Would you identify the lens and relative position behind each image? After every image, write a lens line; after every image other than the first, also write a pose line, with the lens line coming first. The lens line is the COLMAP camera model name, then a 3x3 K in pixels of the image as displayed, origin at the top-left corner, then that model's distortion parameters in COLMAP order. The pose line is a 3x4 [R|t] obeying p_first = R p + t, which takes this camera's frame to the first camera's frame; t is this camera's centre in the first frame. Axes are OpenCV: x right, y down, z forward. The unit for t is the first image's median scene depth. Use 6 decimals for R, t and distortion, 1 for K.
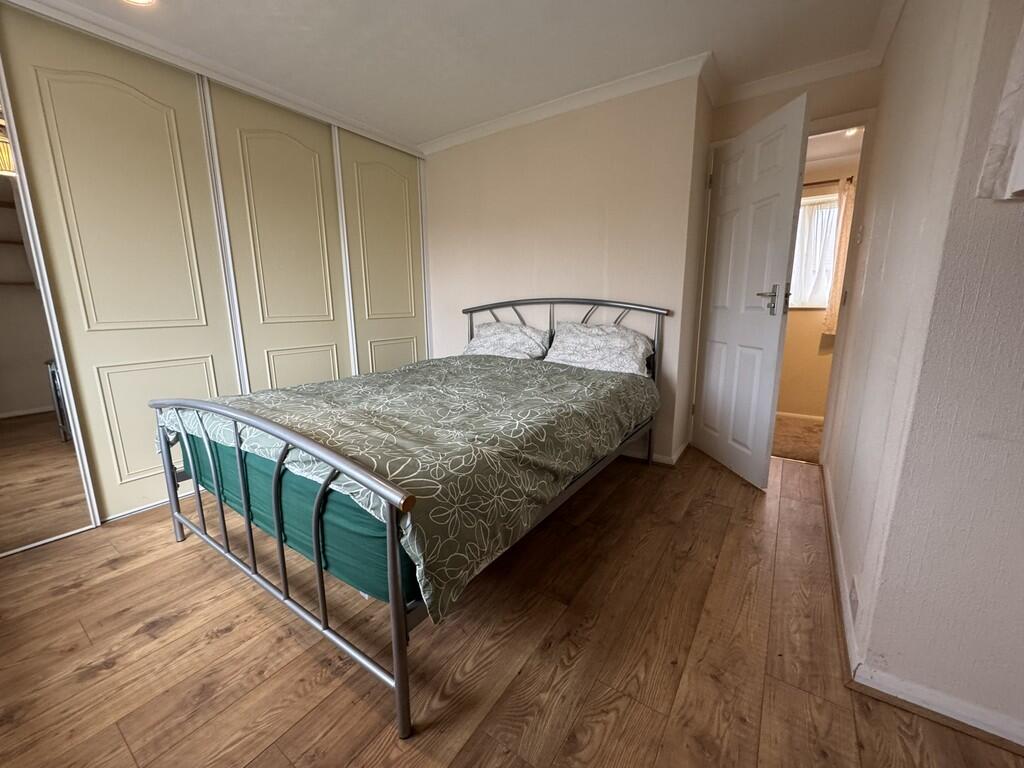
lens RADIAL K [[413.7, 0, 512.0], [0, 413.7, 384.0], [0, 0, 1]] dist [-0.004181, 0.000095]
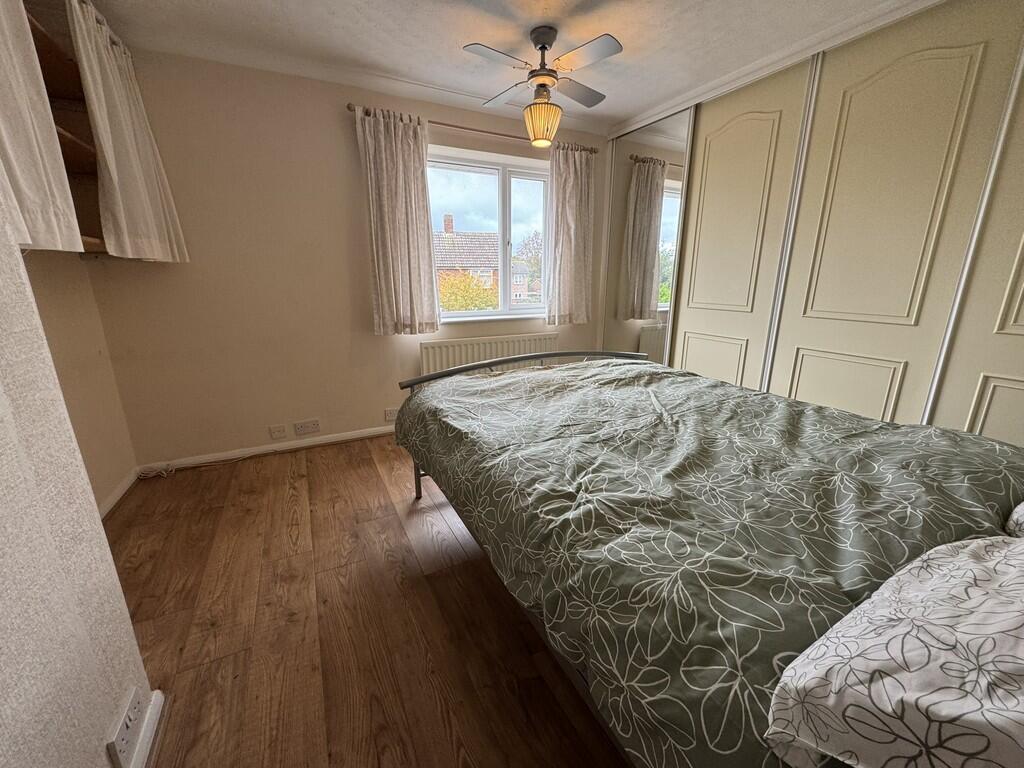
lens RADIAL K [[413.7, 0, 512.0], [0, 413.7, 384.0], [0, 0, 1]] dist [-0.004181, 0.000095]
pose [[-0.479391, 0.236507, -0.845132, 1.025200], [-0.162138, 0.922556, 0.350145, -0.465403], [0.862494, 0.304884, -0.403919, 1.795020]]
